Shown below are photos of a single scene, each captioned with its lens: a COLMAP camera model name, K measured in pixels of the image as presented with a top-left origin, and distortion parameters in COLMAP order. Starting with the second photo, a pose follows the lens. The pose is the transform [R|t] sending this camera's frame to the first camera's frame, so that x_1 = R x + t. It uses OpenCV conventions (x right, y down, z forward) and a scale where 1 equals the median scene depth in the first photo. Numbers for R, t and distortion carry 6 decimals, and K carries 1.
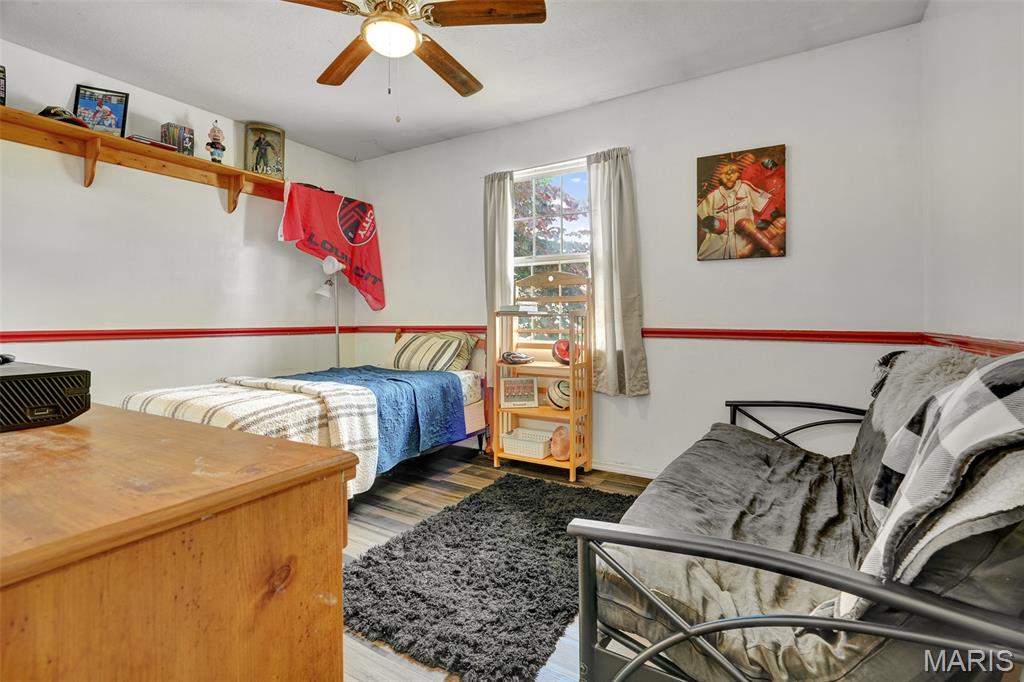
lens RADIAL K [[470.7, 0, 509.2], [0, 470.7, 325.9], [0, 0, 1]] dist [-0.002513, 0.000444]
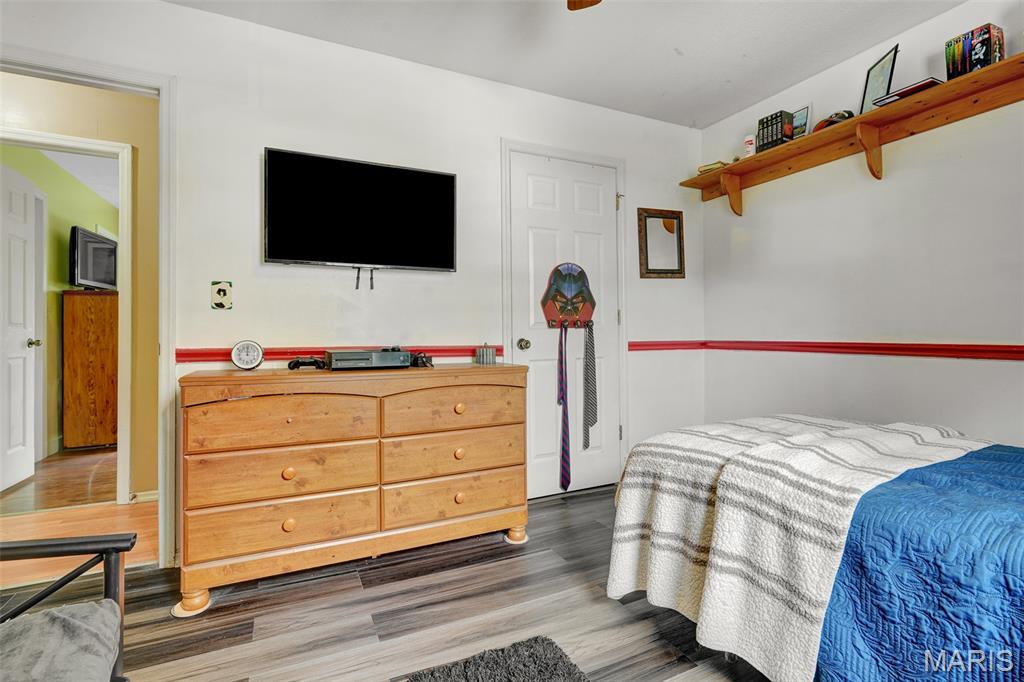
lens RADIAL K [[470.7, 0, 509.2], [0, 470.7, 325.9], [0, 0, 1]] dist [-0.002513, 0.000444]
pose [[-0.548175, -0.013059, -0.836262, 0.222405], [-0.002624, 0.999900, -0.013894, -0.008400], [0.836360, -0.005422, -0.548154, 0.949986]]
